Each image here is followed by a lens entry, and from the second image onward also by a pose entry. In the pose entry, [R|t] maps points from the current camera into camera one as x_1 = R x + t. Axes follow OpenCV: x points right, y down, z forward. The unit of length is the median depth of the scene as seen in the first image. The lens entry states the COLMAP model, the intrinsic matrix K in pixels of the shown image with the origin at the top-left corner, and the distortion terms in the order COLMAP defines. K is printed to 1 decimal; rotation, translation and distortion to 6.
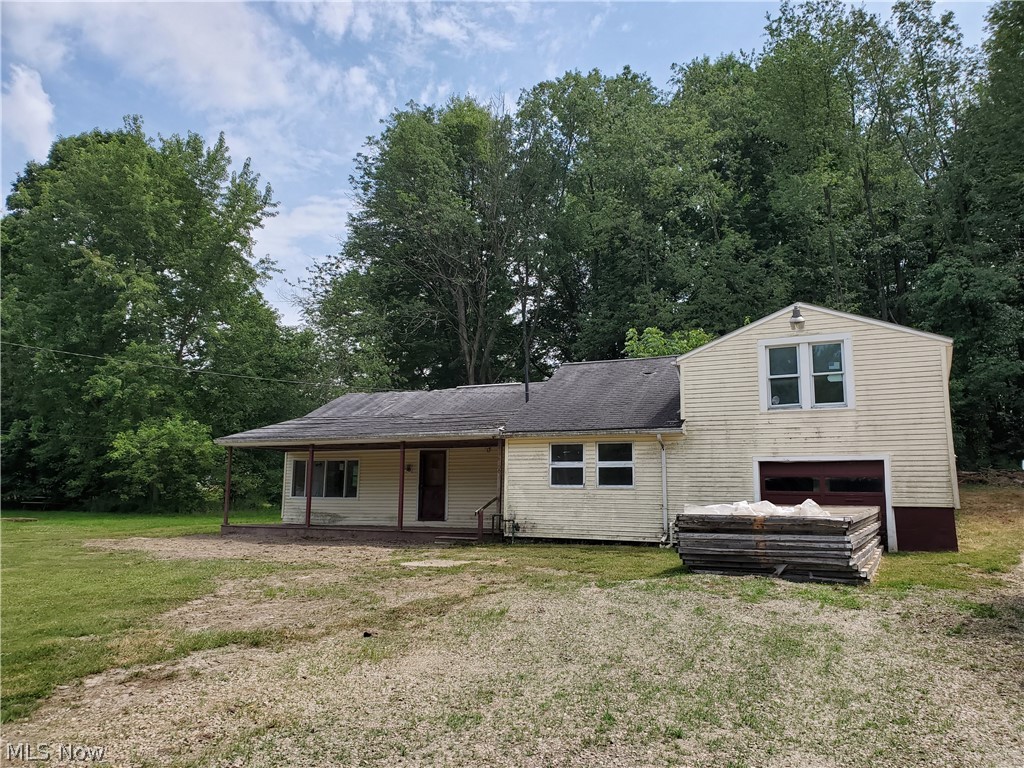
lens RADIAL K [[915.1, 0, 467.2], [0, 915.1, 381.4], [0, 0, 1]] dist [0.109565, -0.274808]
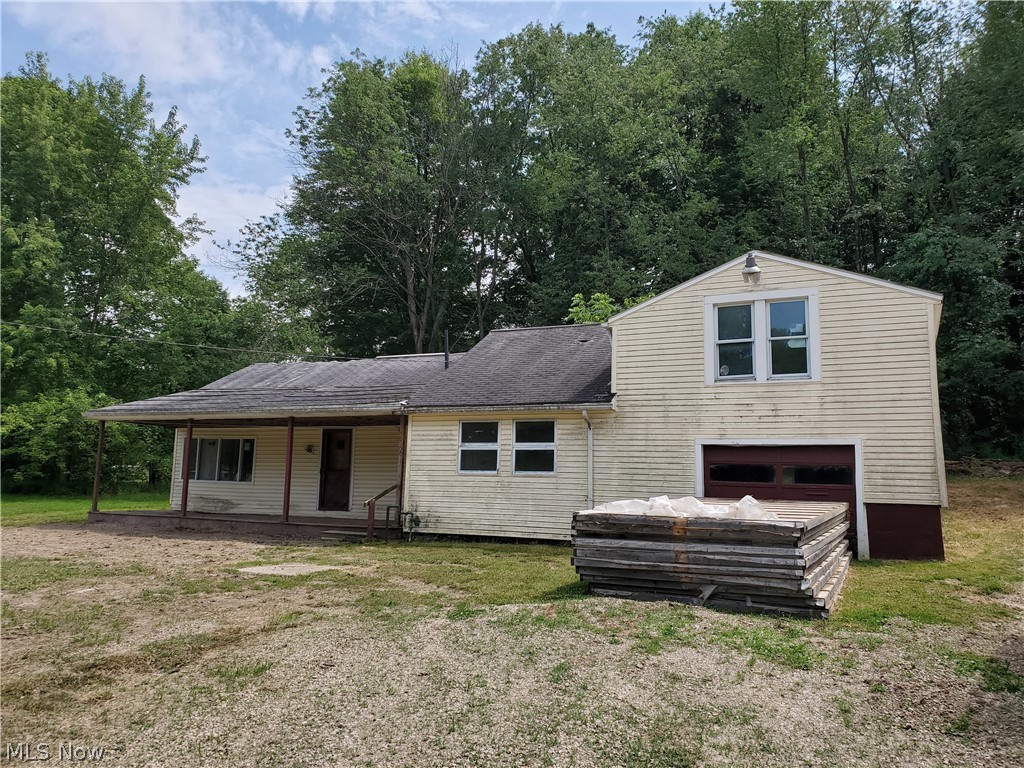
lens RADIAL K [[915.1, 0, 467.2], [0, 915.1, 381.4], [0, 0, 1]] dist [0.109565, -0.274808]
pose [[0.999654, 0.014269, 0.022119, 0.067646], [-0.014680, 0.999720, 0.018546, 0.014137], [-0.021849, -0.018864, 0.999583, 0.145012]]
